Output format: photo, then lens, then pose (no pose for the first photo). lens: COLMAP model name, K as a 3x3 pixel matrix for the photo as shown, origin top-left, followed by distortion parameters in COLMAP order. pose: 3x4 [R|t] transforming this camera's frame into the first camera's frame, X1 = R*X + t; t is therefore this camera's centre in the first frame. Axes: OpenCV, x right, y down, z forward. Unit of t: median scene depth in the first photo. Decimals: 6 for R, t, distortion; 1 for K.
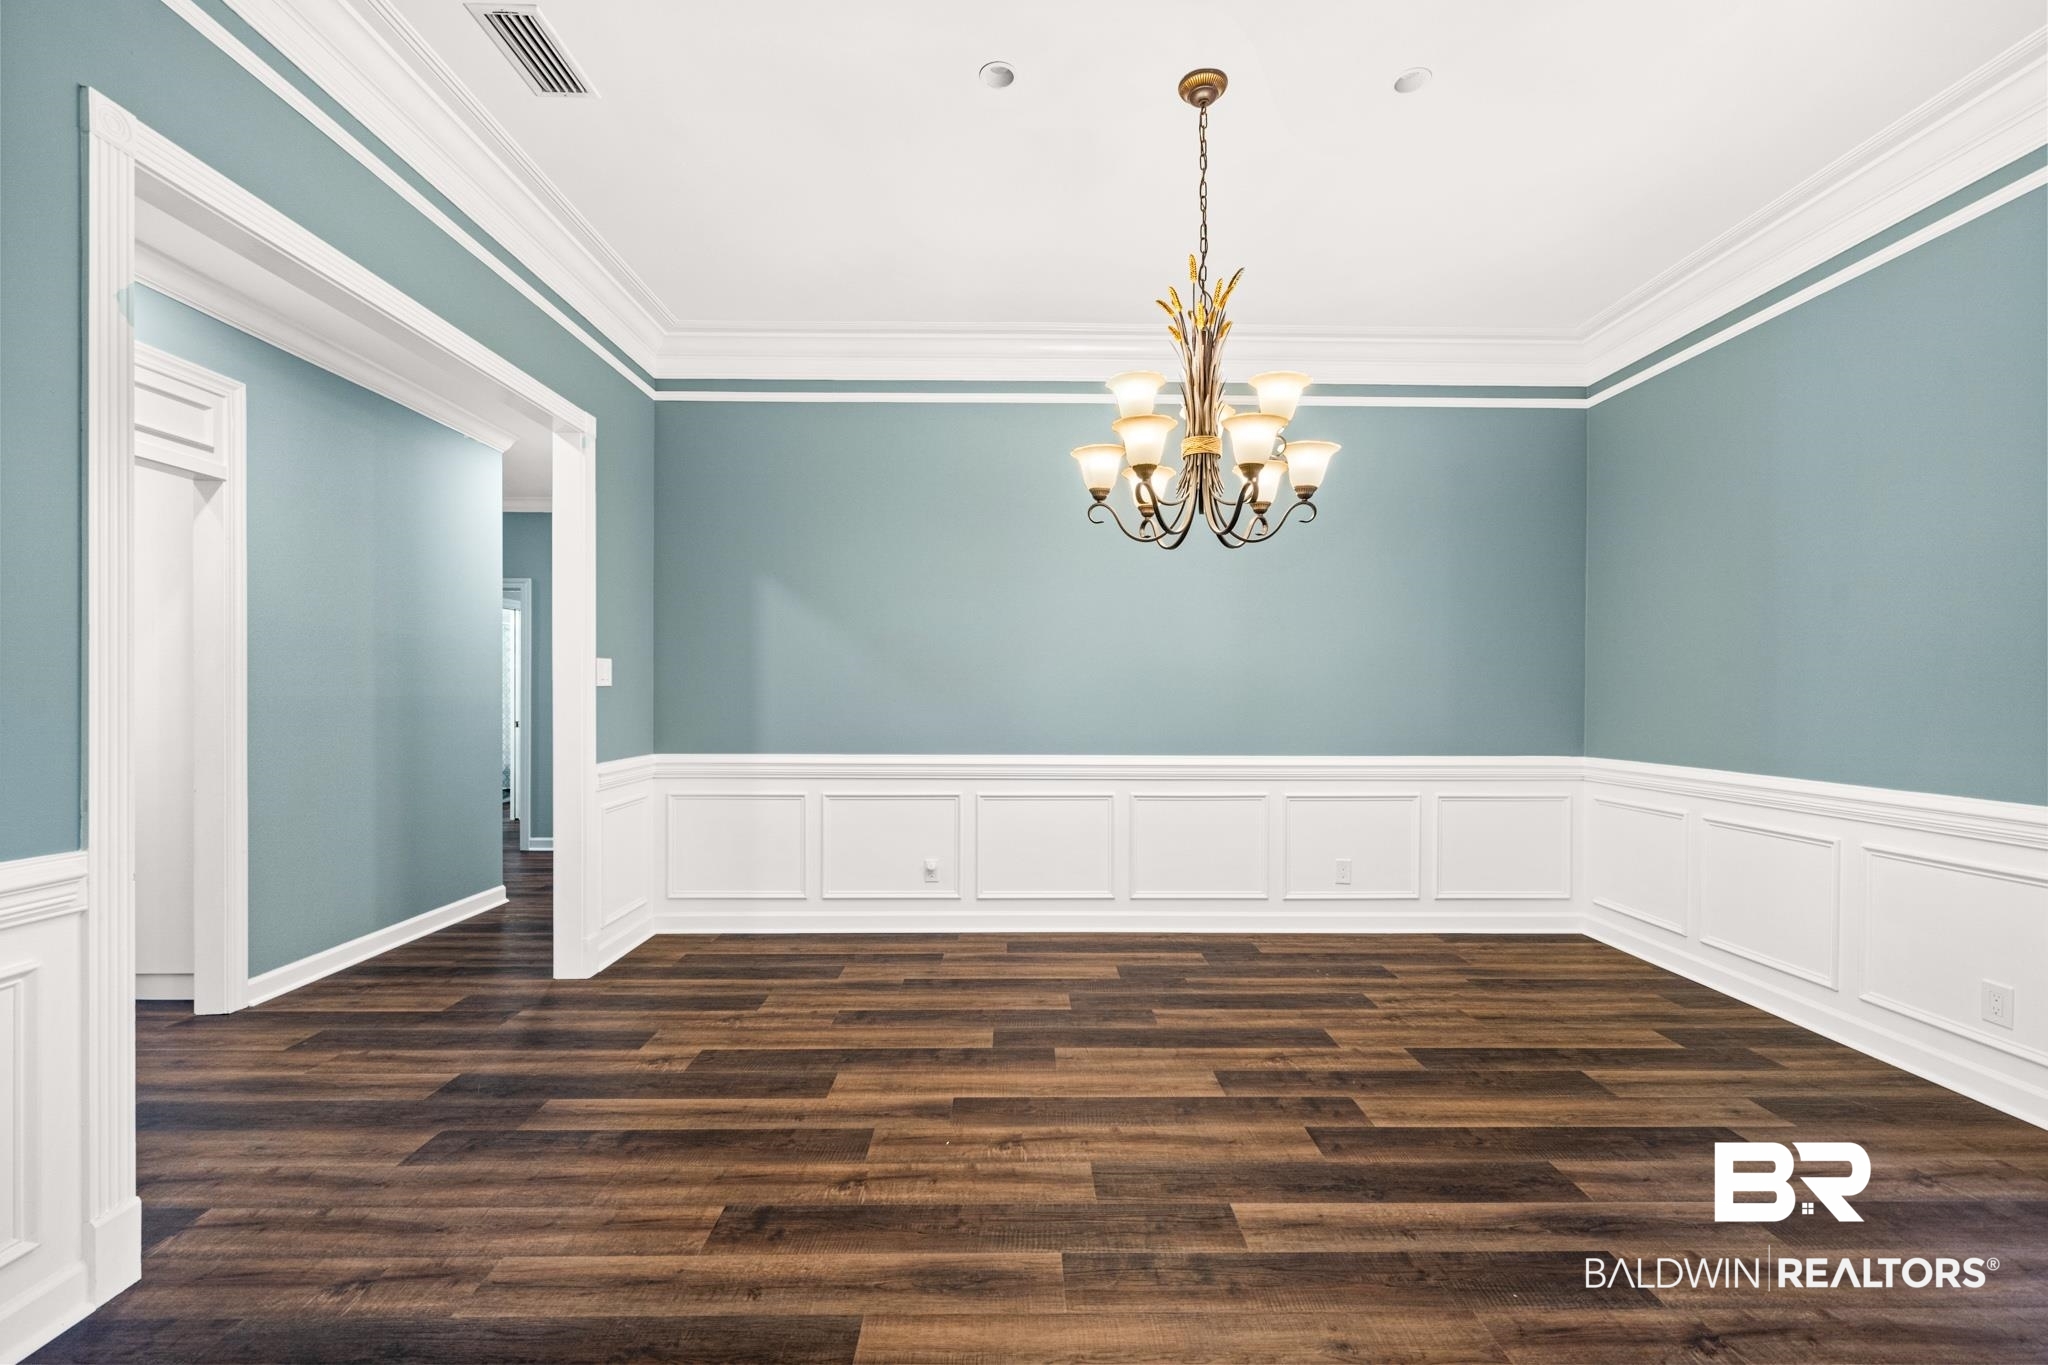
lens RADIAL K [[834.7, 0, 1027.1], [0, 834.7, 693.8], [0, 0, 1]] dist [-0.003750, 0.000658]
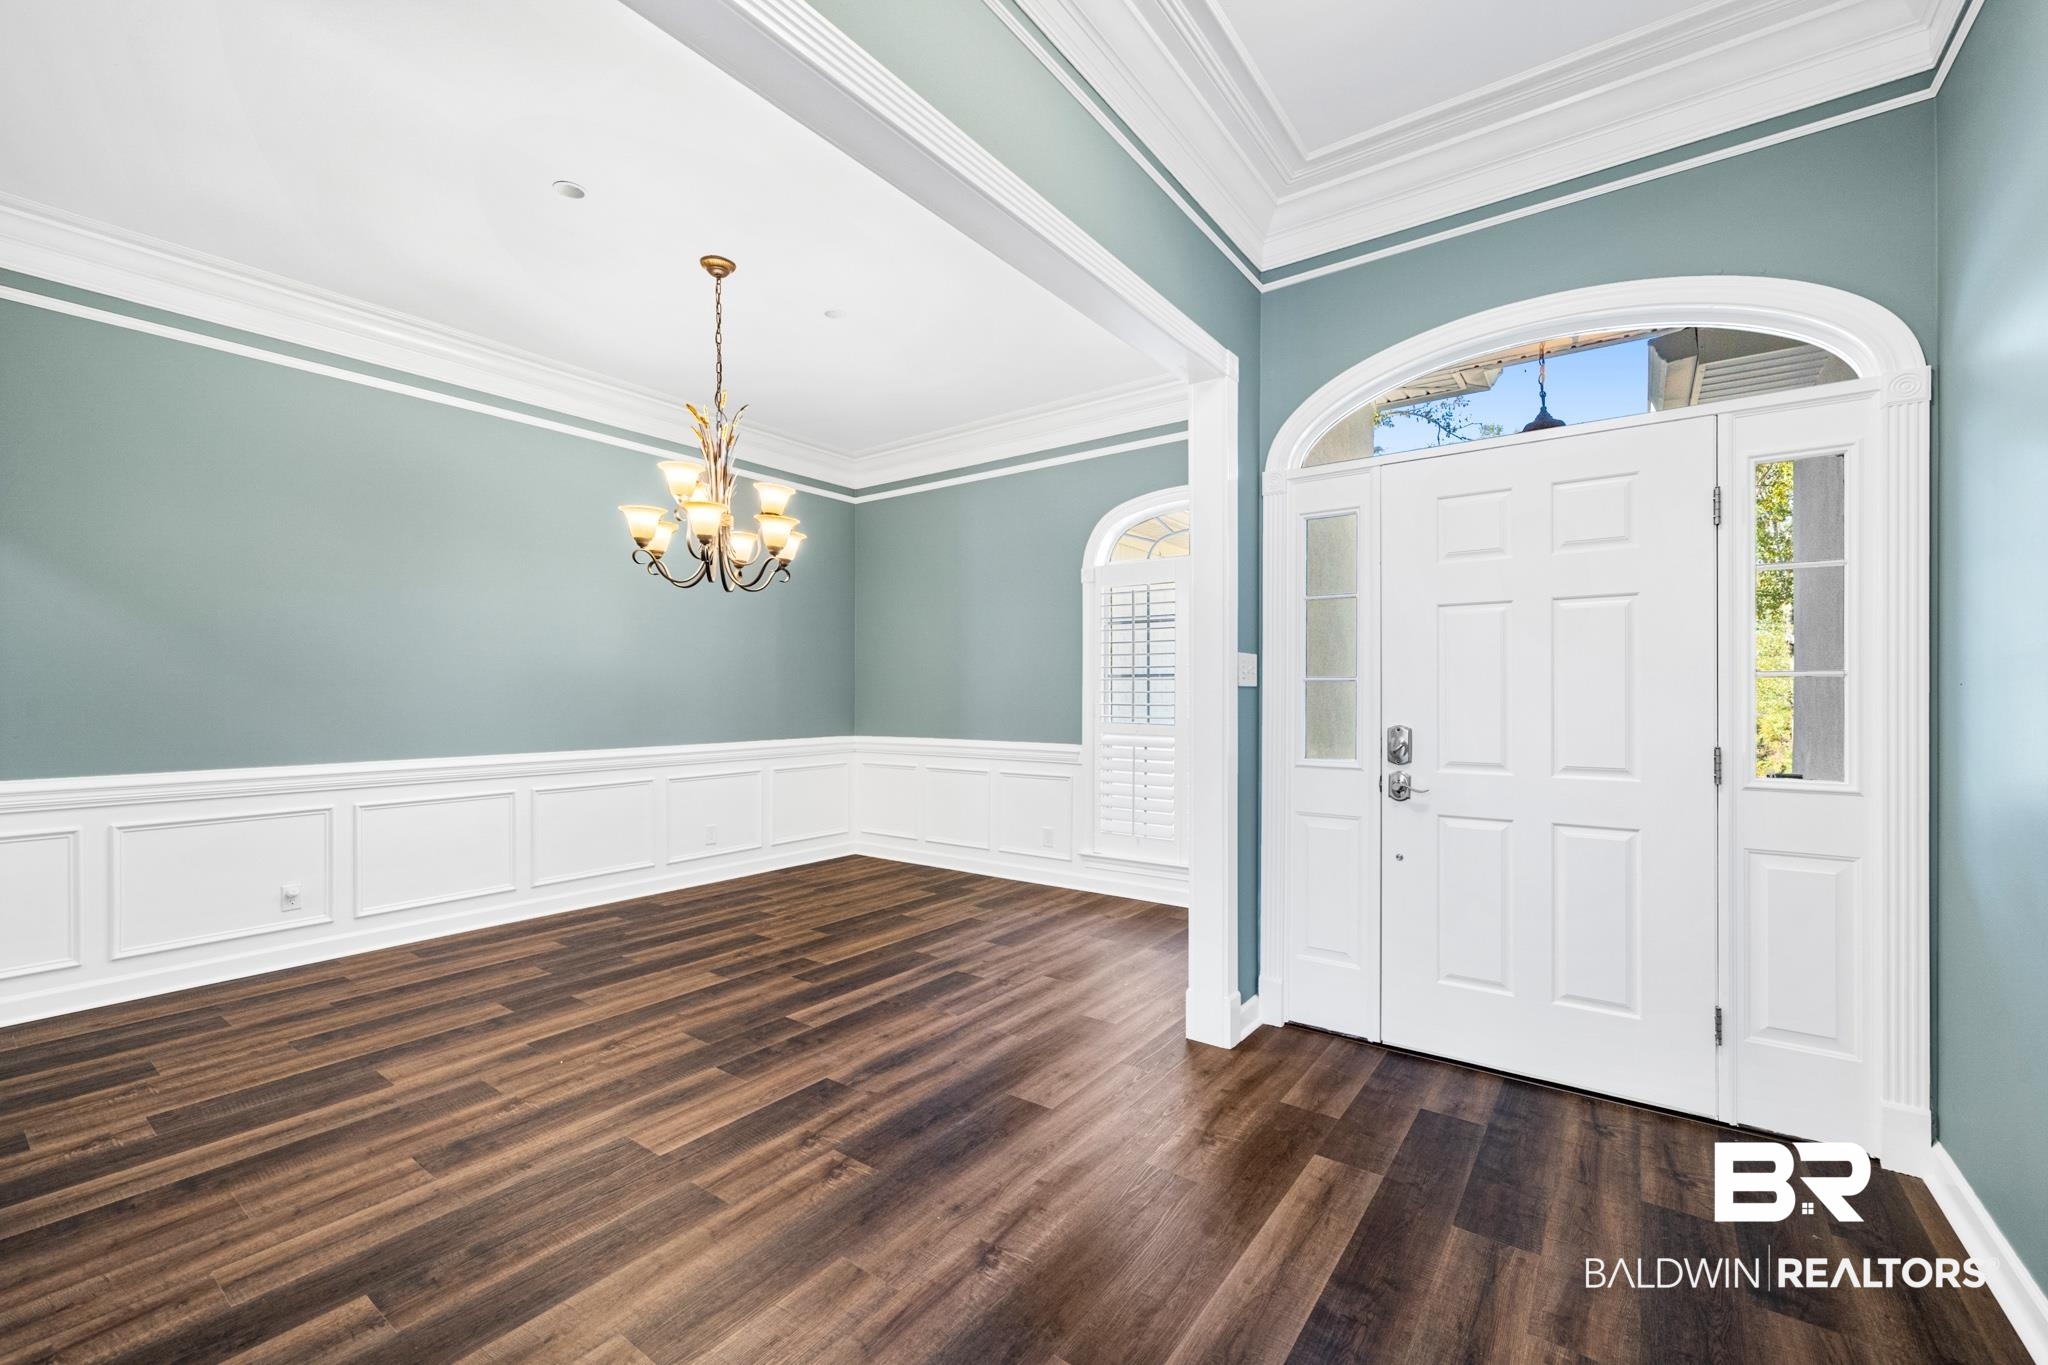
lens RADIAL K [[834.7, 0, 1032.6], [0, 834.7, 688.9], [0, 0, 1]] dist [-0.003750, 0.000658]
pose [[0.597830, 0.000590, 0.801623, -0.526861], [0.003867, 0.999986, -0.003620, -0.003342], [-0.801613, 0.005264, 0.597819, -0.232810]]
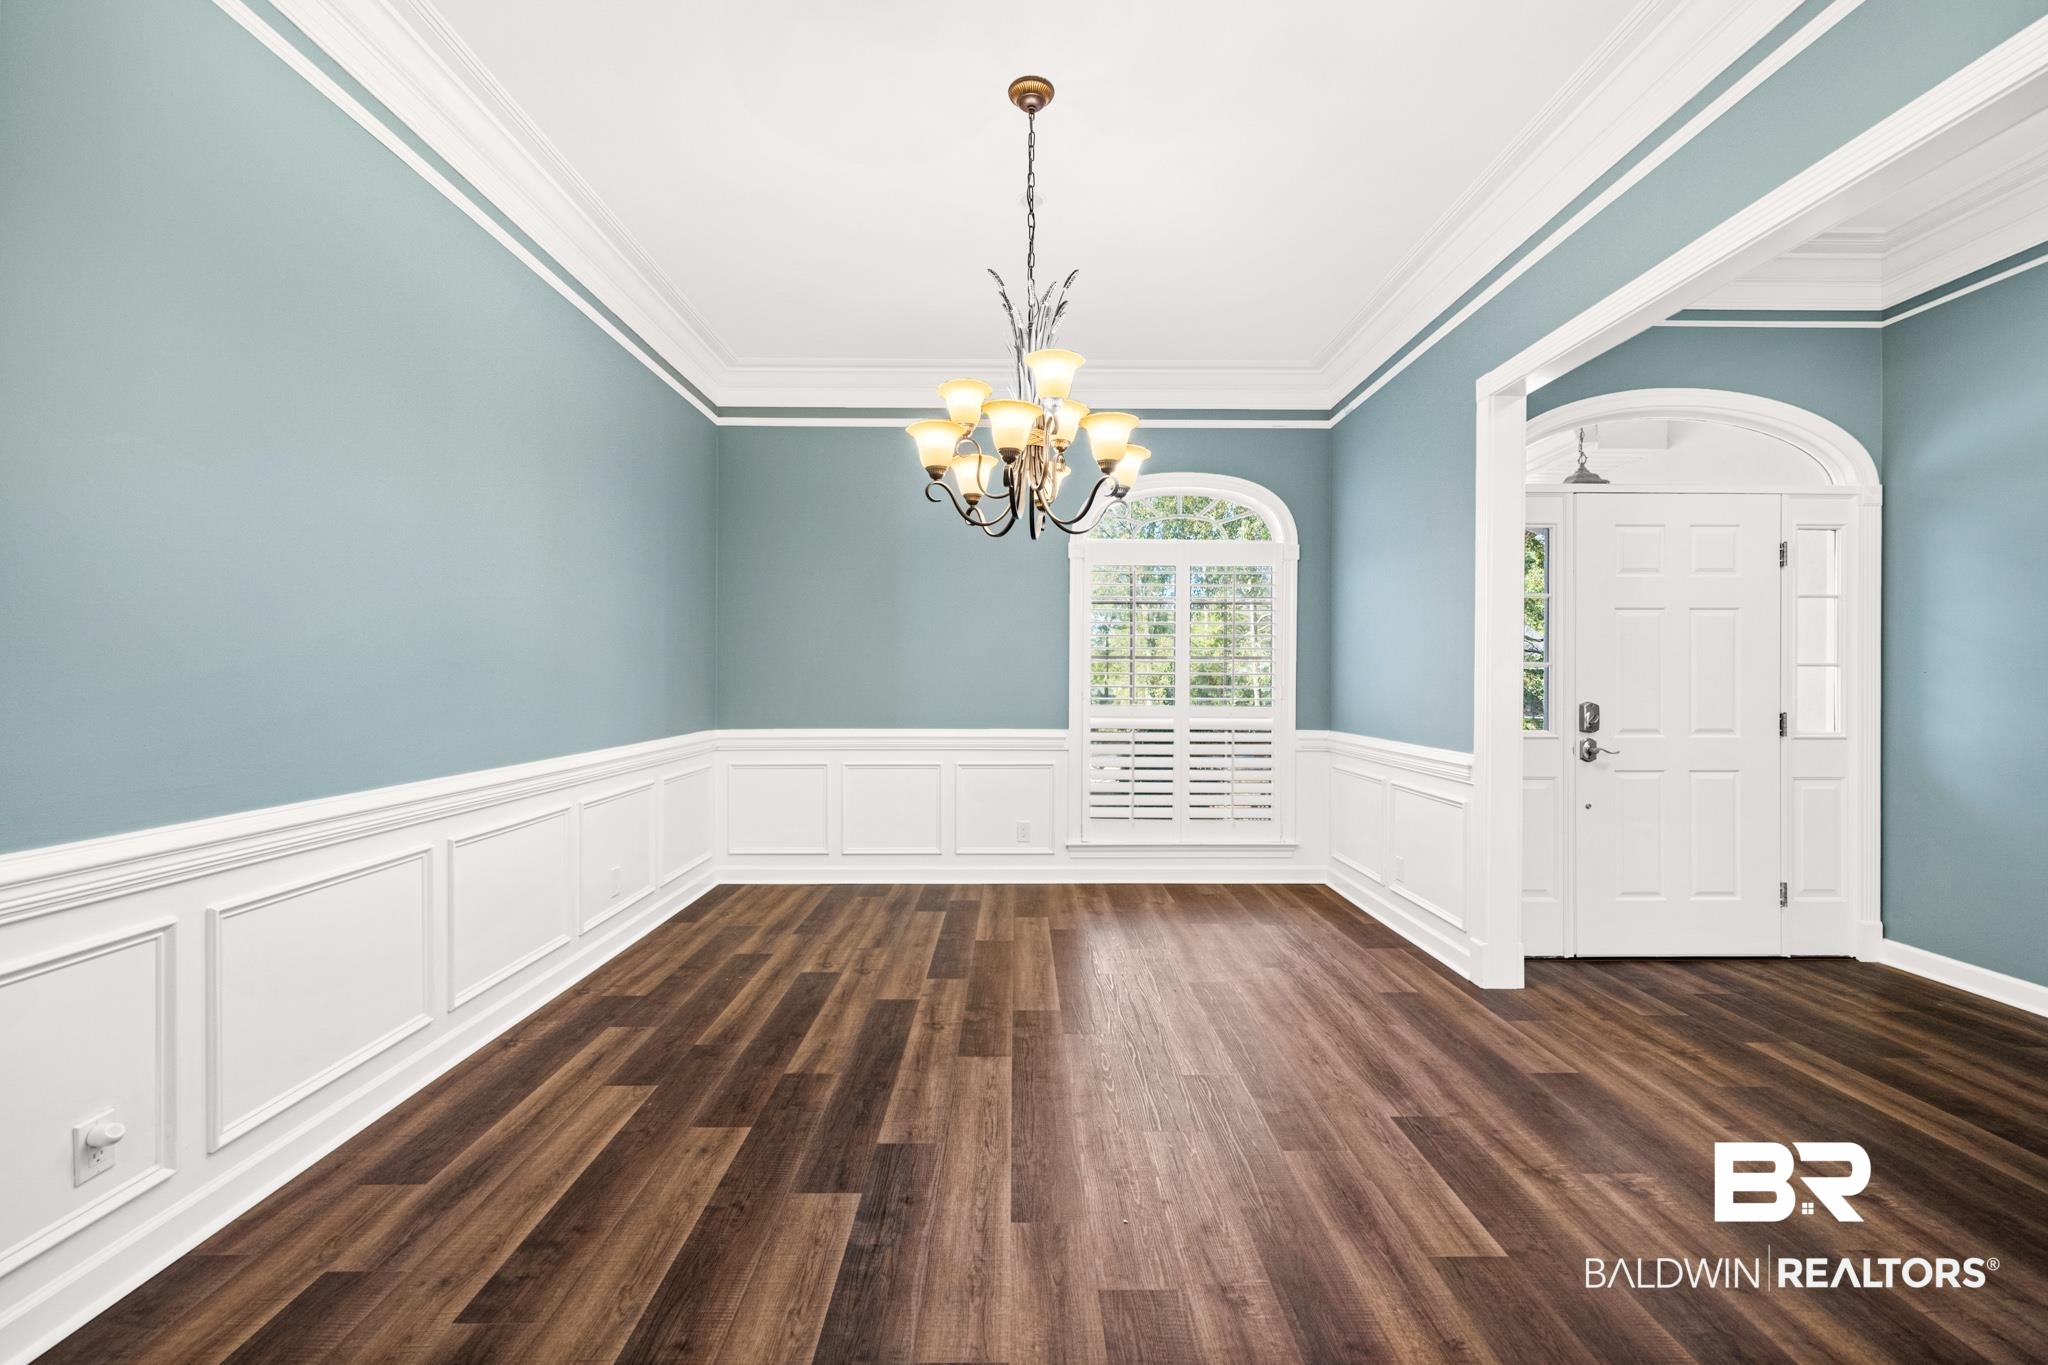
lens RADIAL K [[834.7, 0, 1030.3], [0, 834.7, 671.9], [0, 0, 1]] dist [-0.003750, 0.000658]
pose [[0.006592, 0.001905, 0.999976, -0.730564], [-0.001246, 0.999997, -0.001897, -0.002870], [-0.999977, -0.001234, 0.006594, 0.863739]]
